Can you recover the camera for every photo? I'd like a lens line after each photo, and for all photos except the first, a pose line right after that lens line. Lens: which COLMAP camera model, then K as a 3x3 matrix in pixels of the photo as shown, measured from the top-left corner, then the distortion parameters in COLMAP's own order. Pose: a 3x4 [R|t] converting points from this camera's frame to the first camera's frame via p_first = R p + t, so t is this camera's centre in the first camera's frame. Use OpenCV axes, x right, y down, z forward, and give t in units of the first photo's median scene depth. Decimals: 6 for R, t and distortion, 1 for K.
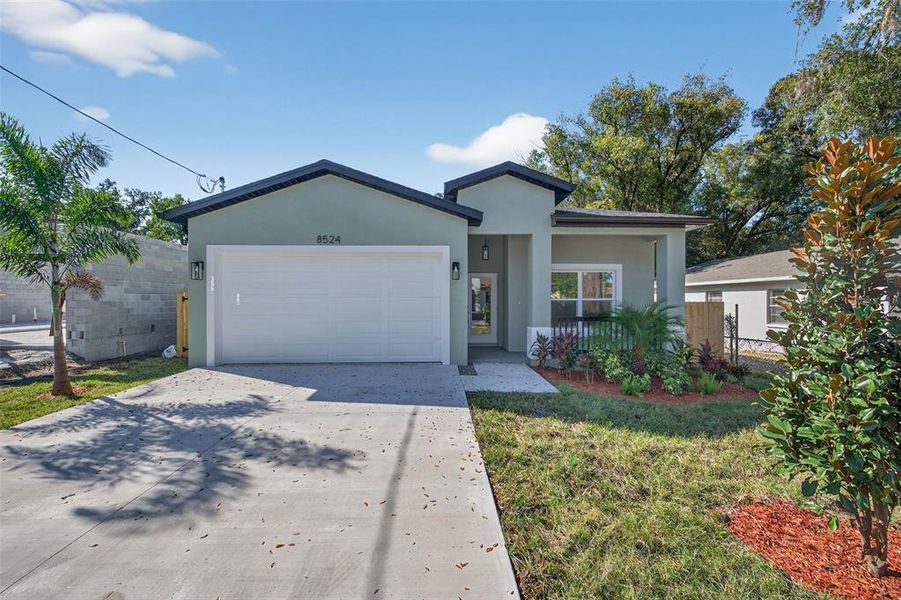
lens RADIAL K [[371.0, 0, 451.2], [0, 371.0, 299.6], [0, 0, 1]] dist [0.003362, 0.000290]
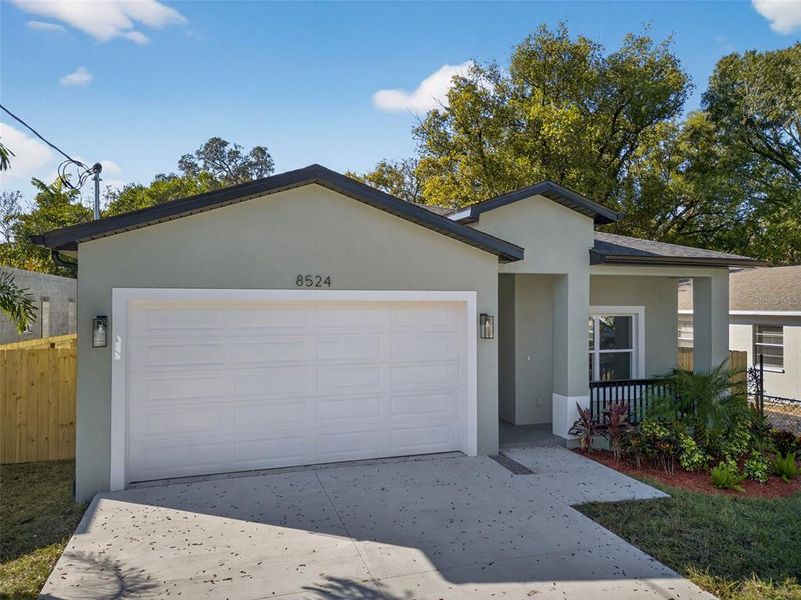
lens RADIAL K [[560.1, 0, 398.2], [0, 560.1, 295.0], [0, 0, 1]] dist [0.090216, -0.104160]
pose [[0.961274, 0.007966, 0.275479, -0.435352], [-0.004213, 0.999890, -0.014212, -0.115829], [-0.275561, 0.012501, 0.961202, -0.018768]]
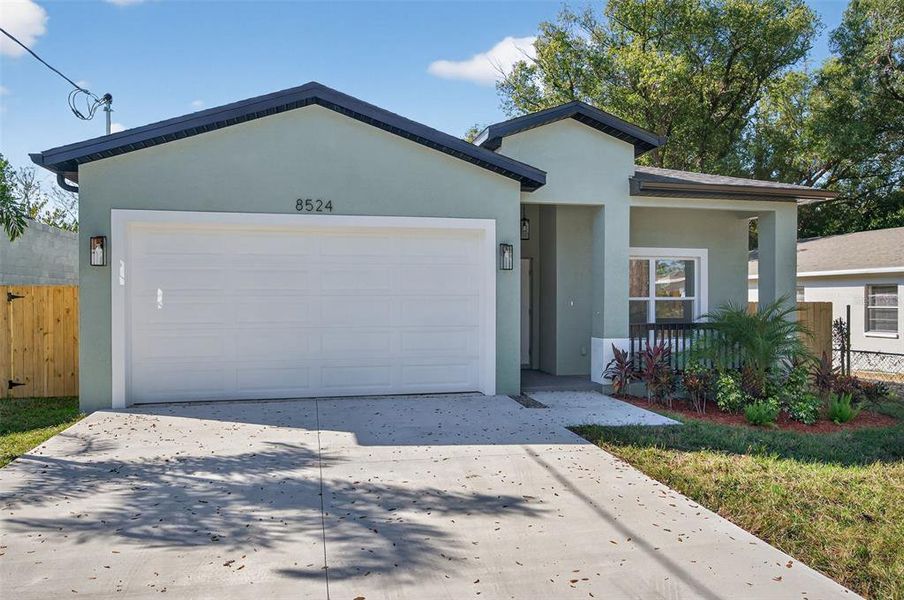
lens RADIAL K [[628.7, 0, 450.0], [0, 628.7, 305.5], [0, 0, 1]] dist [0.000472, -0.004789]
pose [[0.984007, -0.001573, 0.178123, -0.275897], [-0.000341, 0.999943, 0.010716, -0.000387], [-0.178130, -0.010605, 0.983950, -0.108723]]
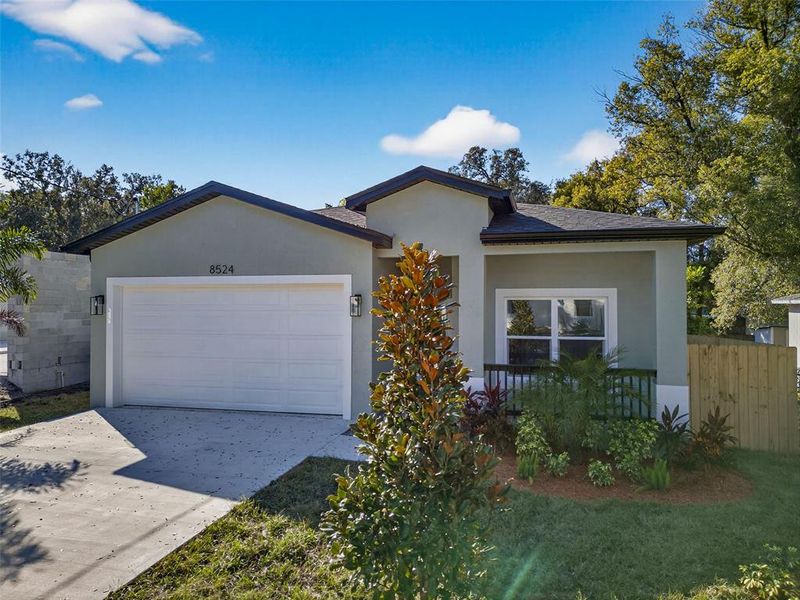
lens RADIAL K [[559.4, 0, 397.7], [0, 559.4, 295.0], [0, 0, 1]] dist [0.090216, -0.104160]
pose [[0.955671, -0.002008, -0.294428, 0.436474], [-0.001612, 0.999926, -0.012053, -0.080748], [0.294431, 0.011994, 0.955598, -0.146529]]
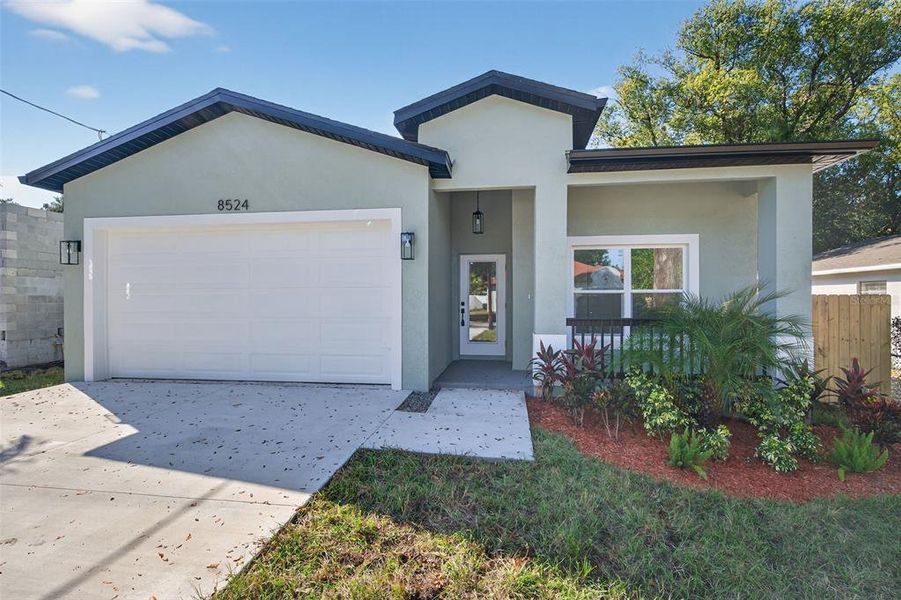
lens RADIAL K [[417.7, 0, 451.9], [0, 417.7, 298.2], [0, 0, 1]] dist [0.003841, -0.000368]
pose [[0.985245, -0.000186, -0.171150, 0.199073], [0.000193, 1.000000, 0.000024, 0.013006], [0.171150, -0.000056, 0.985245, 0.276690]]
